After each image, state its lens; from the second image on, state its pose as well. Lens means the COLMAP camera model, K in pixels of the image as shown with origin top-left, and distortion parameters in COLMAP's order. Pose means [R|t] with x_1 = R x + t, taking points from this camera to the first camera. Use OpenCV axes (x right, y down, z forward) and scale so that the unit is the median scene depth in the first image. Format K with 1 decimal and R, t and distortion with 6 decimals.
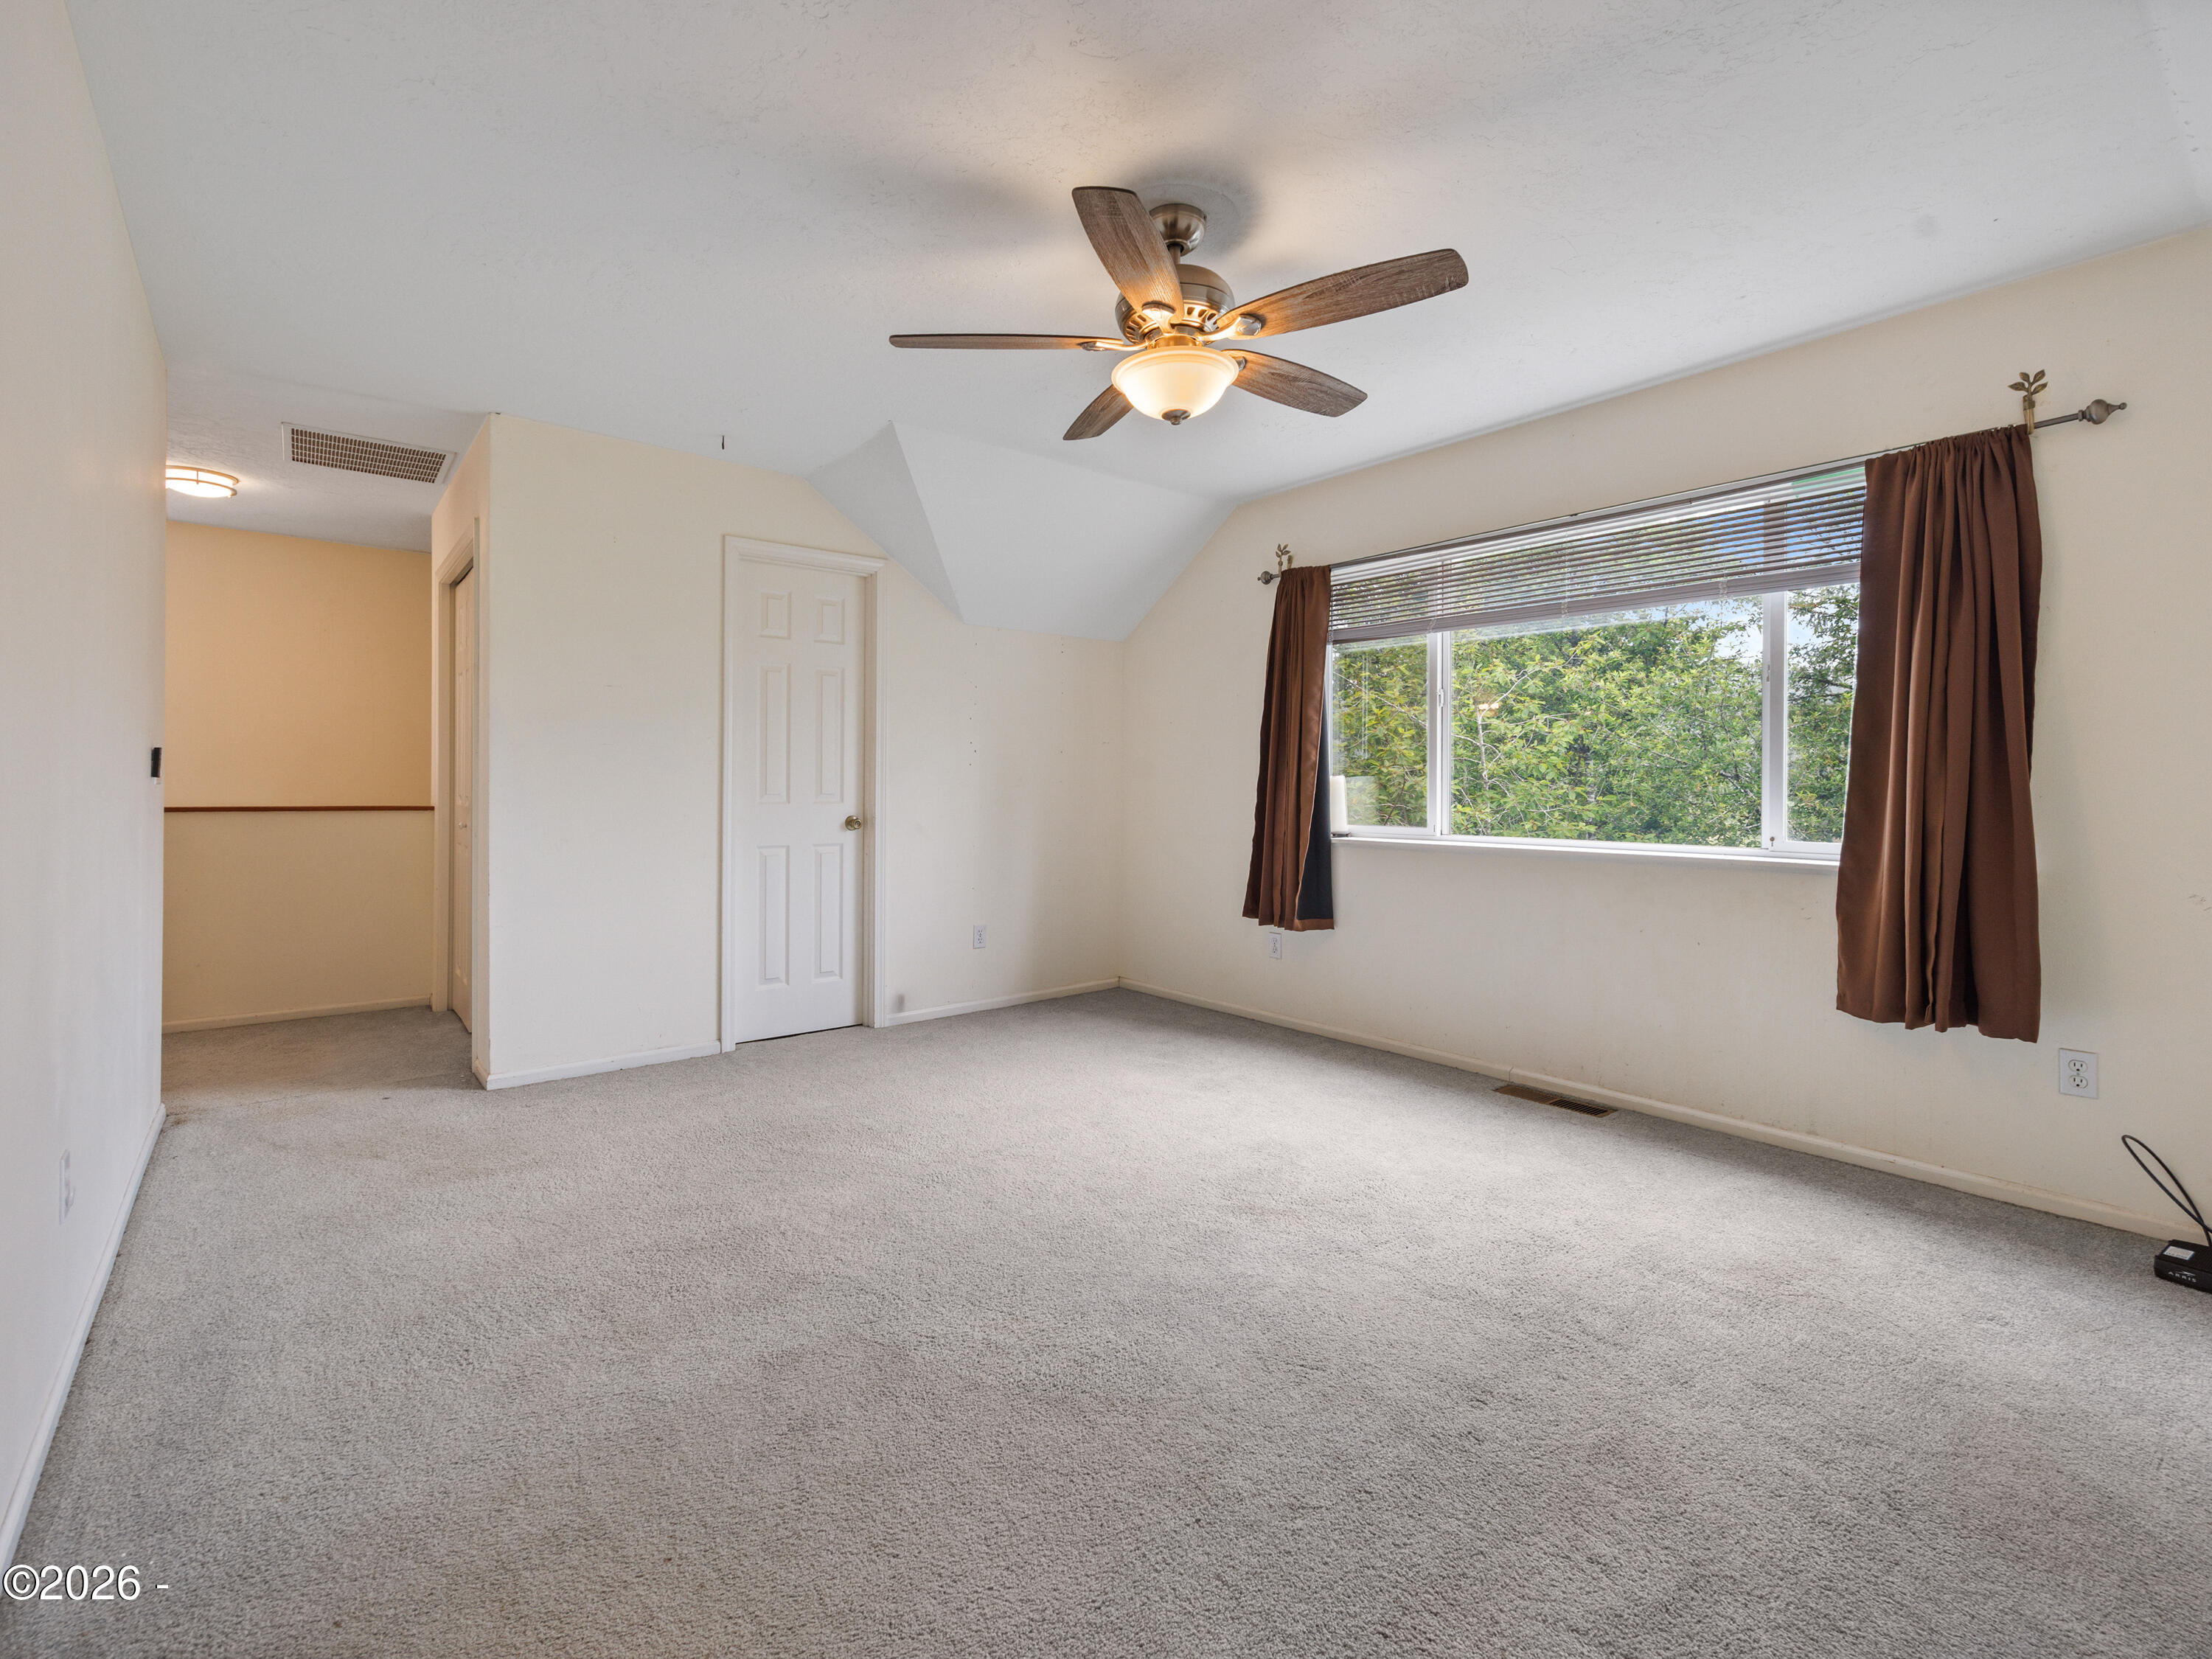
lens RADIAL K [[1009.5, 0, 1093.6], [0, 1009.5, 787.6], [0, 0, 1]] dist [0.002052, 0.000190]
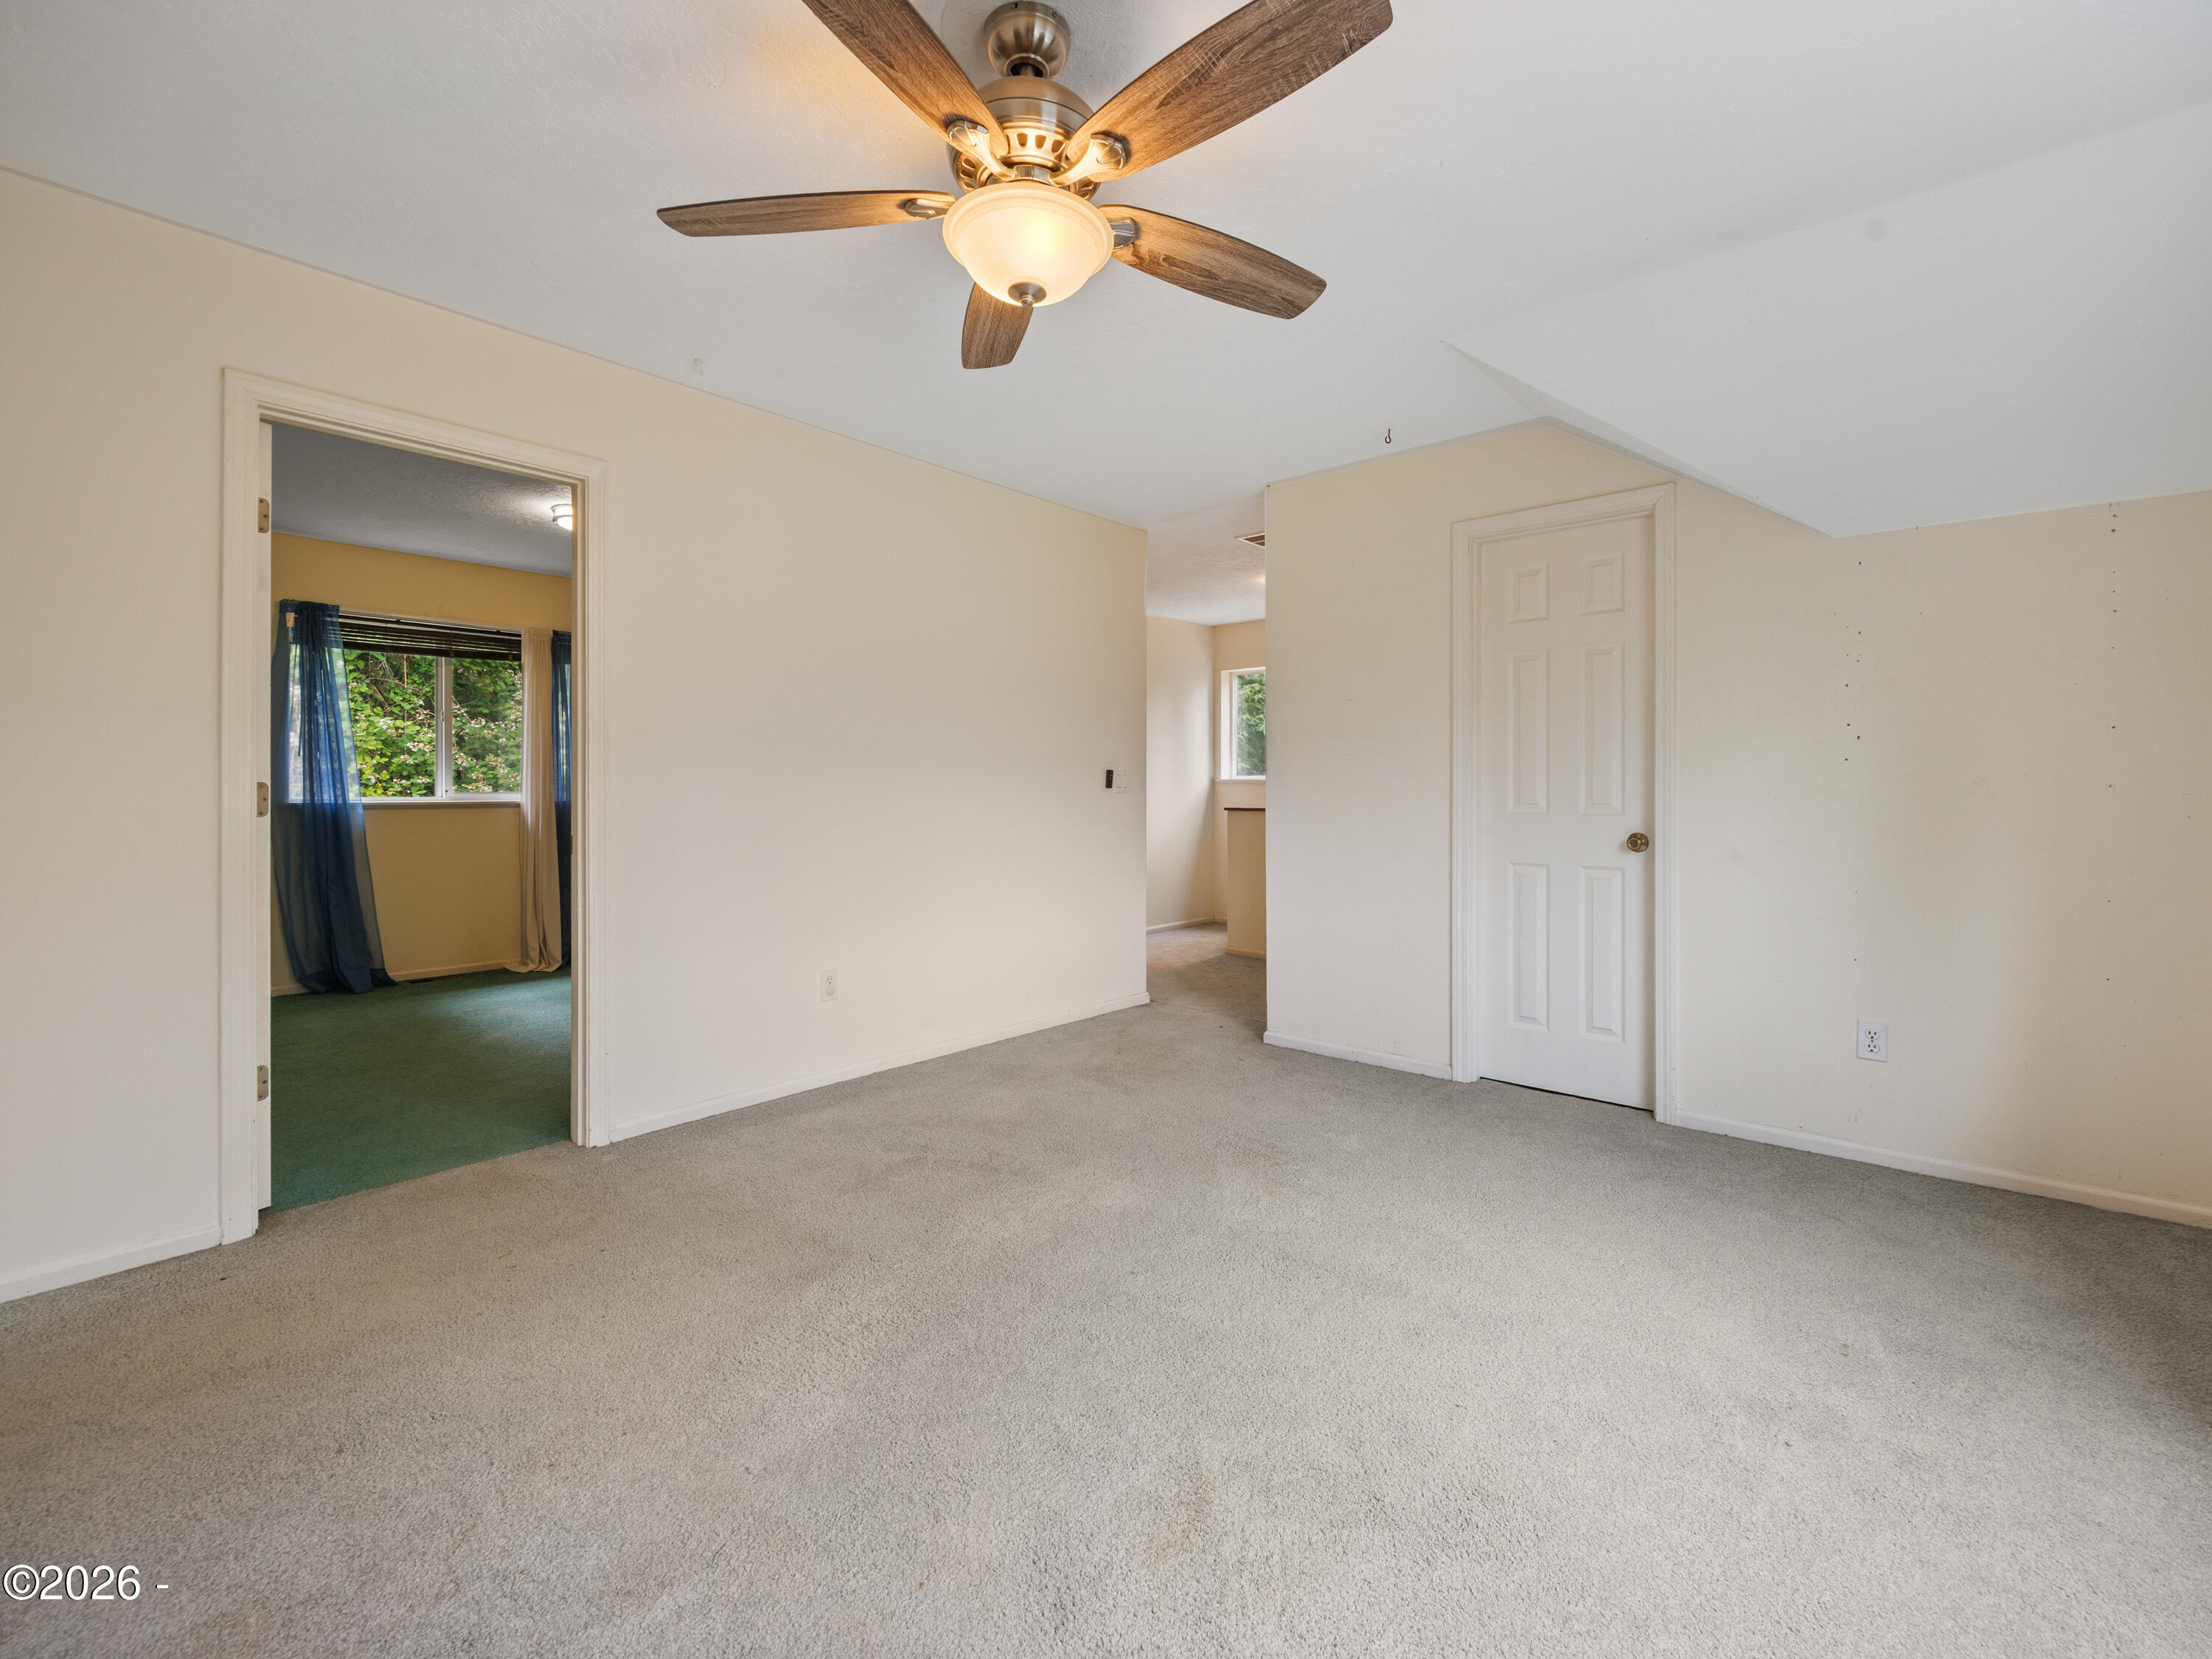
lens RADIAL K [[966.3, 0, 1110.8], [0, 966.3, 783.9], [0, 0, 1]] dist [0.000840, 0.000067]
pose [[0.176901, -0.012052, -0.984155, 0.513581], [-0.003068, 0.999913, -0.012796, 0.002621], [0.984224, 0.005283, 0.176848, 0.603389]]
